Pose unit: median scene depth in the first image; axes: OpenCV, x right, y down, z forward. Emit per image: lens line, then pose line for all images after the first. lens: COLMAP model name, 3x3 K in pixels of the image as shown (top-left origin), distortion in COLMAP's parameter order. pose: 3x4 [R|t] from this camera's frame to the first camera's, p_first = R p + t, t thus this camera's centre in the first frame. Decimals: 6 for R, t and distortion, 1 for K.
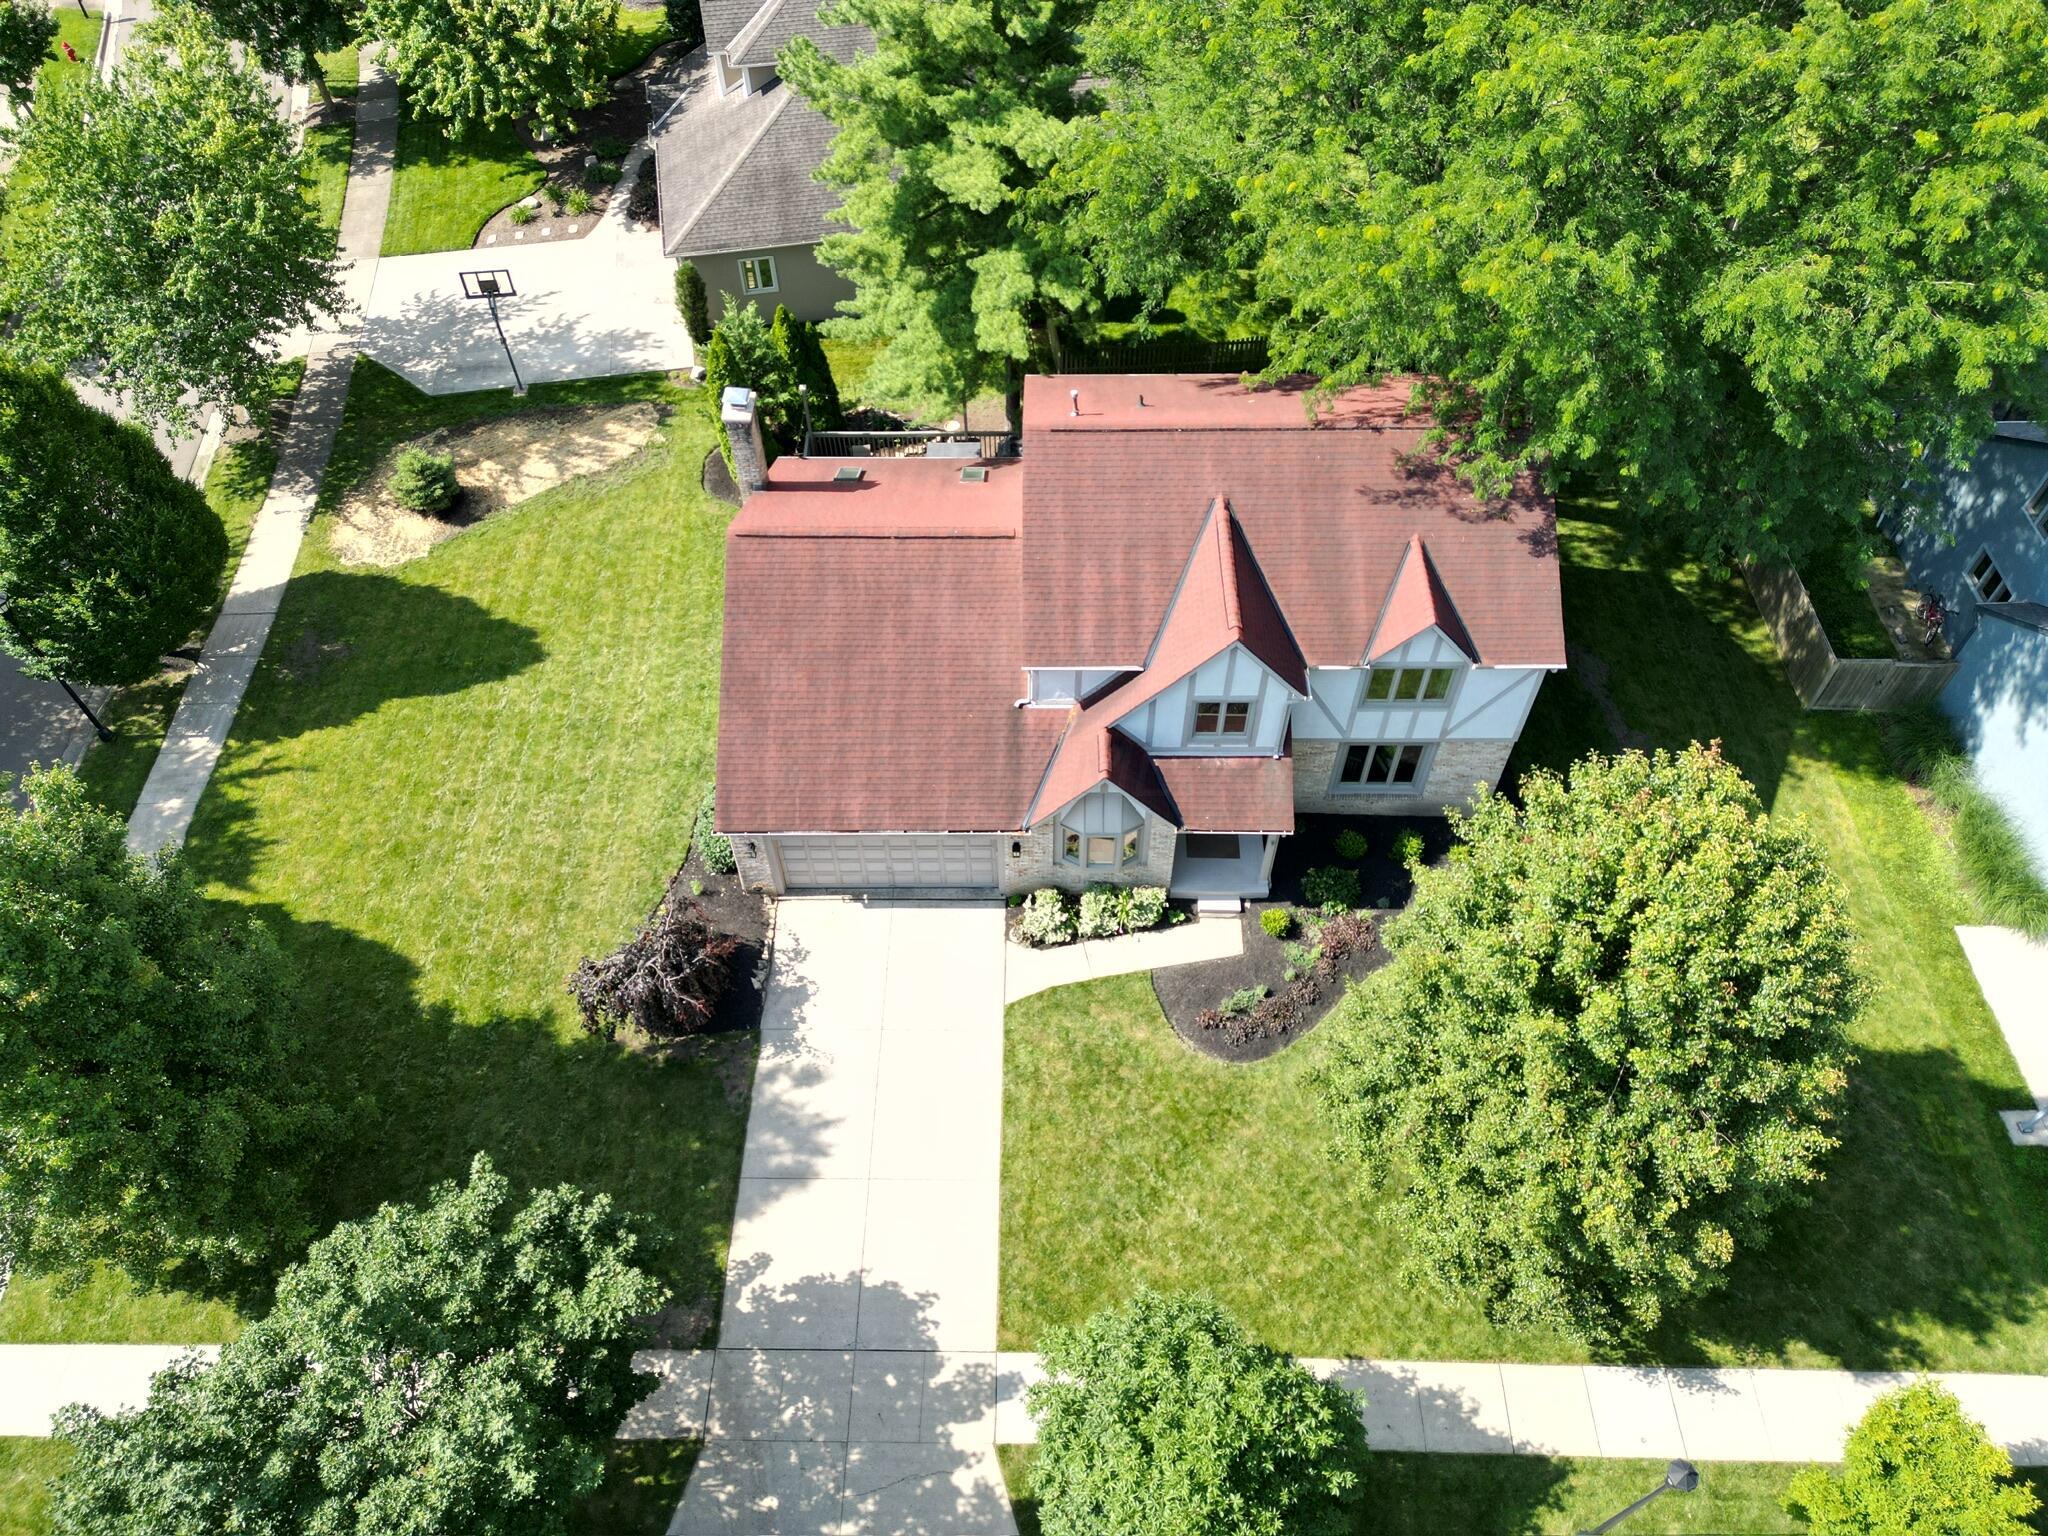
lens RADIAL K [[1431.2, 0, 1024.0], [0, 1431.2, 768.0], [0, 0, 1]] dist [0.109503, -0.117032]
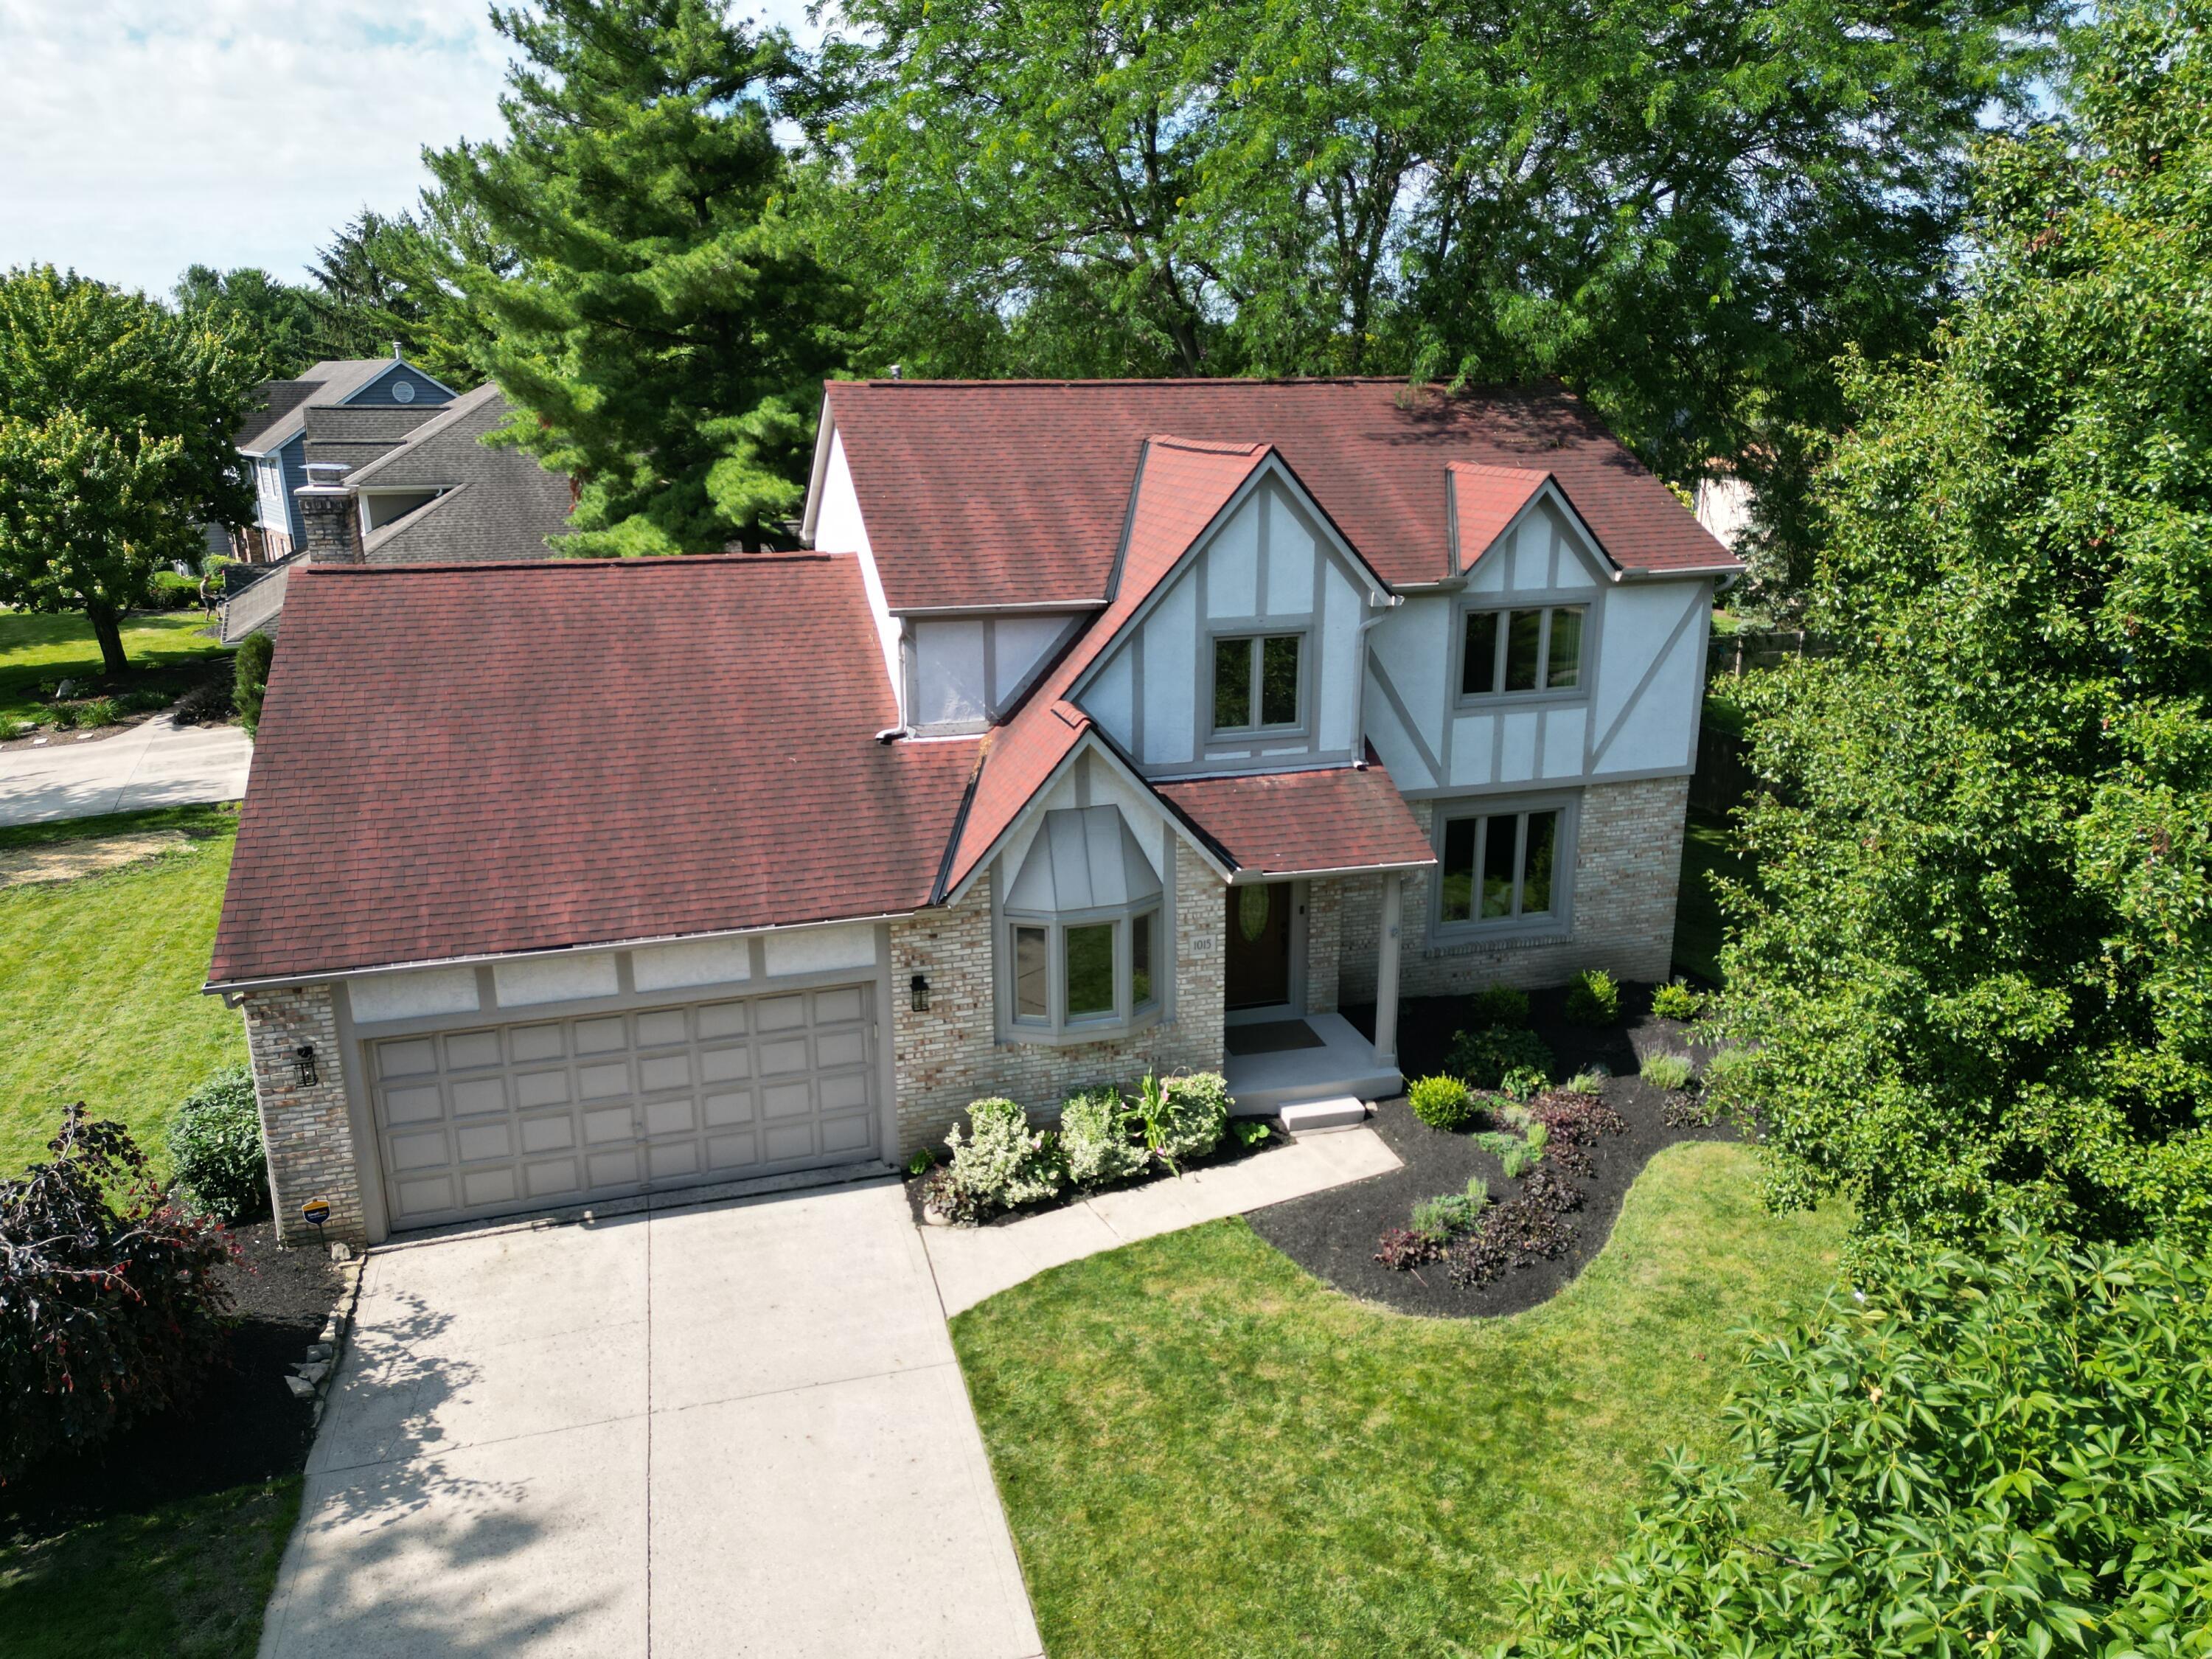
lens RADIAL K [[1545.9, 0, 1106.0], [0, 1545.9, 829.5], [0, 0, 1]] dist [0.109503, -0.117032]
pose [[0.958311, -0.081096, 0.273975, -0.081799], [0.224509, 0.806826, -0.546468, 0.305685], [-0.176734, 0.585197, 0.791397, 0.531447]]
